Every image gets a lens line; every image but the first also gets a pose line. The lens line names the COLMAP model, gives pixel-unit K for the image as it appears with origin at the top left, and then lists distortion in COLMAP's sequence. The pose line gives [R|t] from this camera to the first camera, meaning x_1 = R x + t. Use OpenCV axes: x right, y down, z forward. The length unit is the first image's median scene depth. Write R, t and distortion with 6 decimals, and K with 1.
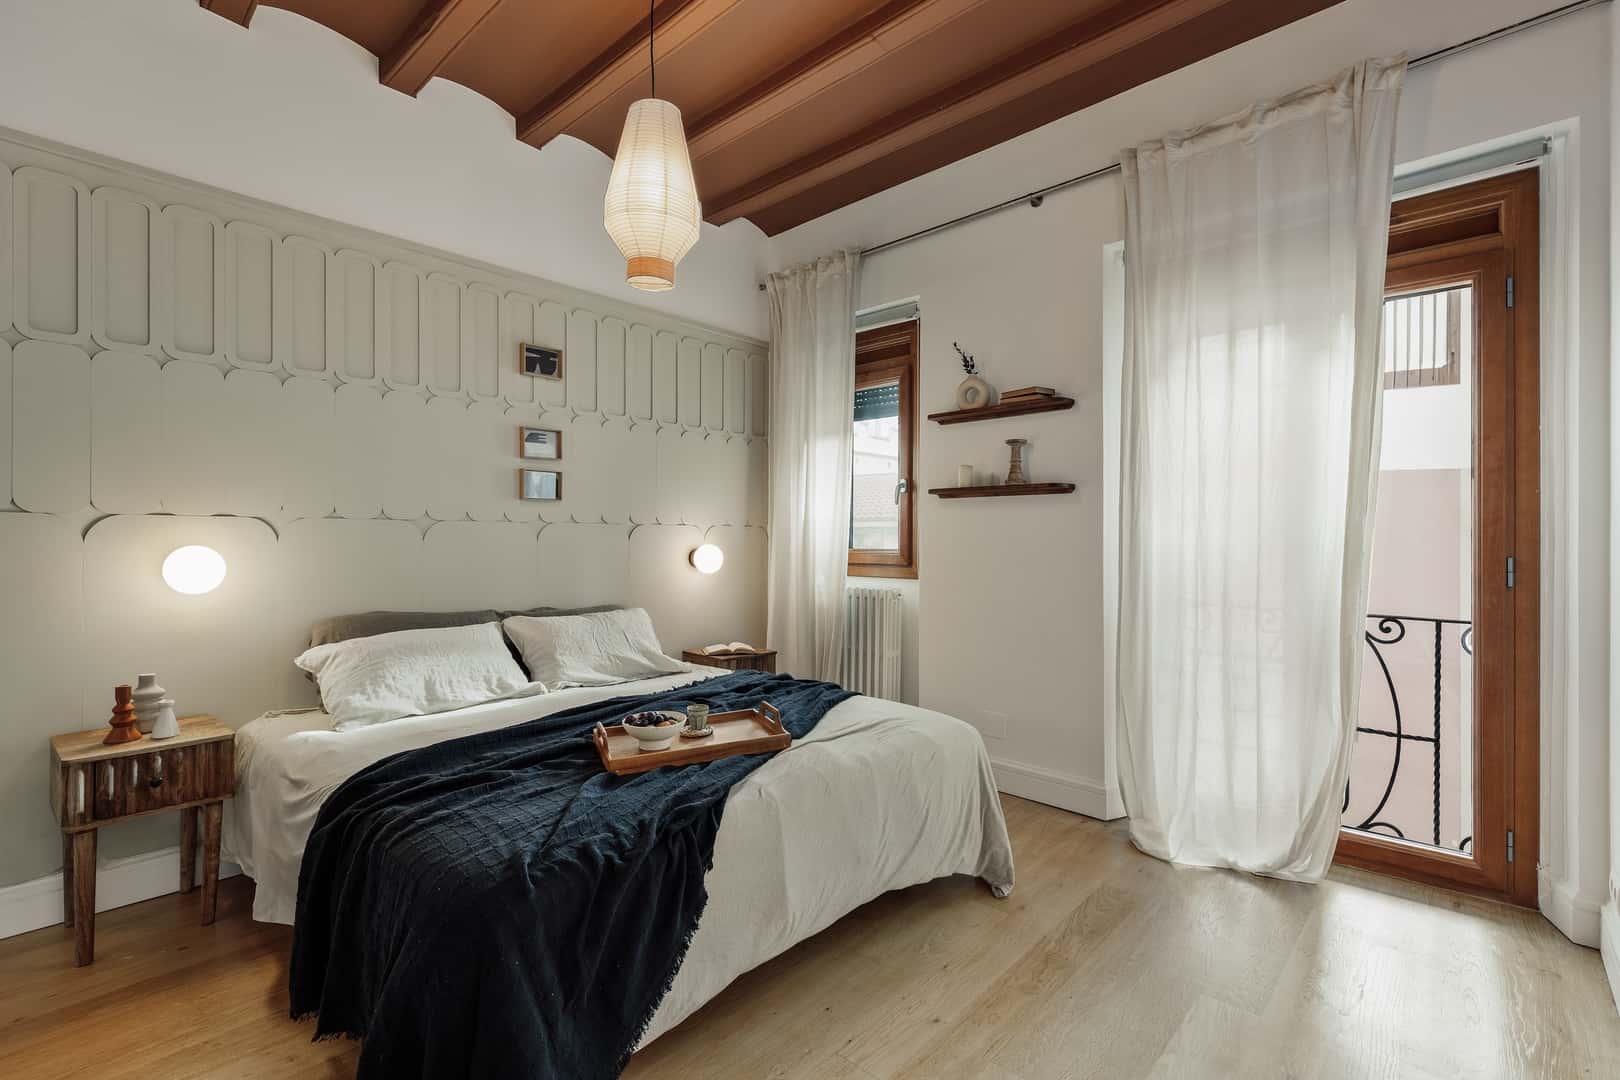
lens RADIAL K [[729.2, 0, 795.4], [0, 729.2, 538.4], [0, 0, 1]] dist [0.003273, -0.000040]
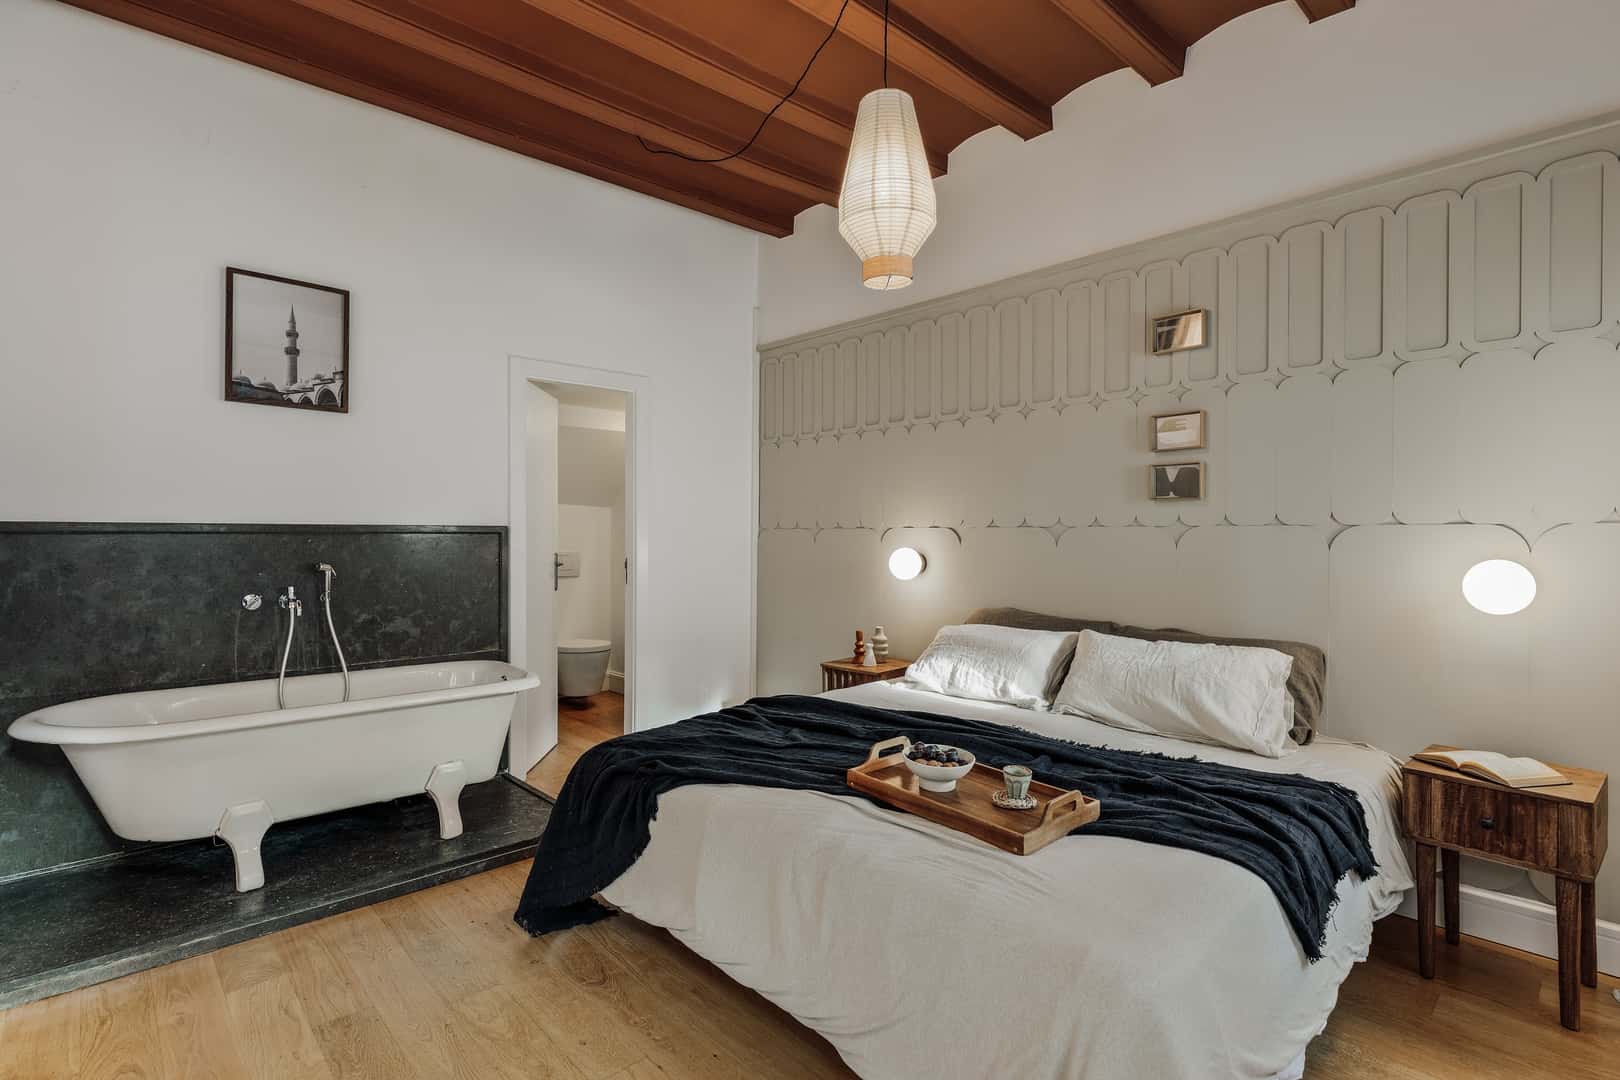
lens RADIAL K [[791.9, 0, 799.6], [0, 791.9, 539.4], [0, 0, 1]] dist [0.016314, -0.000238]
pose [[-0.086850, -0.004366, -0.996212, 0.772484], [-0.011793, 0.999925, -0.003354, 0.000724], [0.996152, 0.011457, -0.086895, 0.871233]]
